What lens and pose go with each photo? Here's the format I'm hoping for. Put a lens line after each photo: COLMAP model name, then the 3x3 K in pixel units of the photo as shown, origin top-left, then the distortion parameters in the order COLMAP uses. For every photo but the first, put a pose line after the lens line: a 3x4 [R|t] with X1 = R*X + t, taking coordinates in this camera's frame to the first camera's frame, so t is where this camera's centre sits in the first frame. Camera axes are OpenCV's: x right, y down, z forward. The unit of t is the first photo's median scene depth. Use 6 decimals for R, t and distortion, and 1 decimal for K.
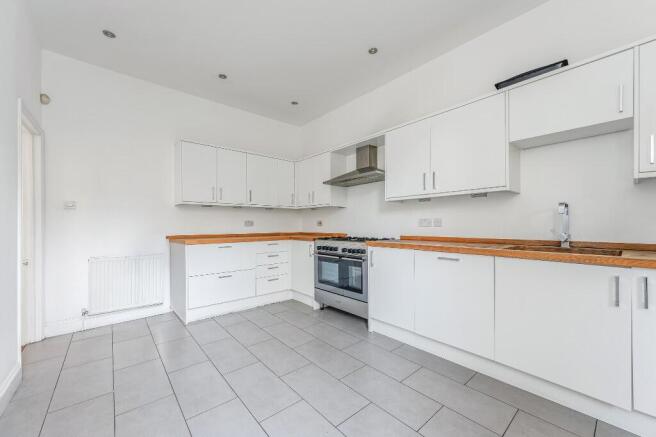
lens RADIAL K [[258.7, 0, 329.8], [0, 258.7, 223.4], [0, 0, 1]] dist [0.002272, 0.000025]
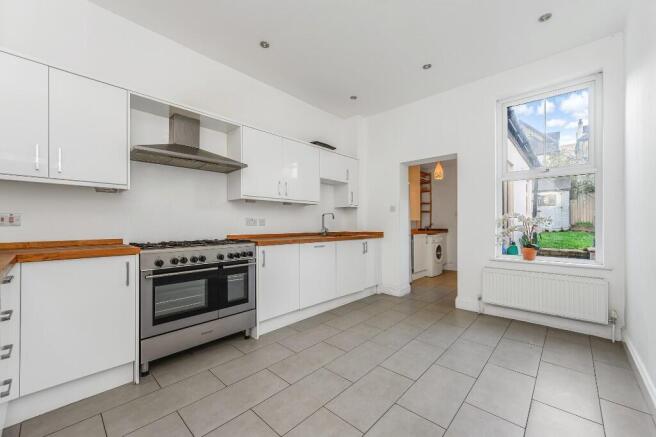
lens RADIAL K [[258.7, 0, 329.5], [0, 258.7, 221.6], [0, 0, 1]] dist [0.002272, 0.000025]
pose [[-0.111249, 0.015532, 0.993671, -0.773044], [-0.001839, 0.999873, -0.015835, 0.012591], [-0.993791, -0.003589, -0.111206, 0.813259]]
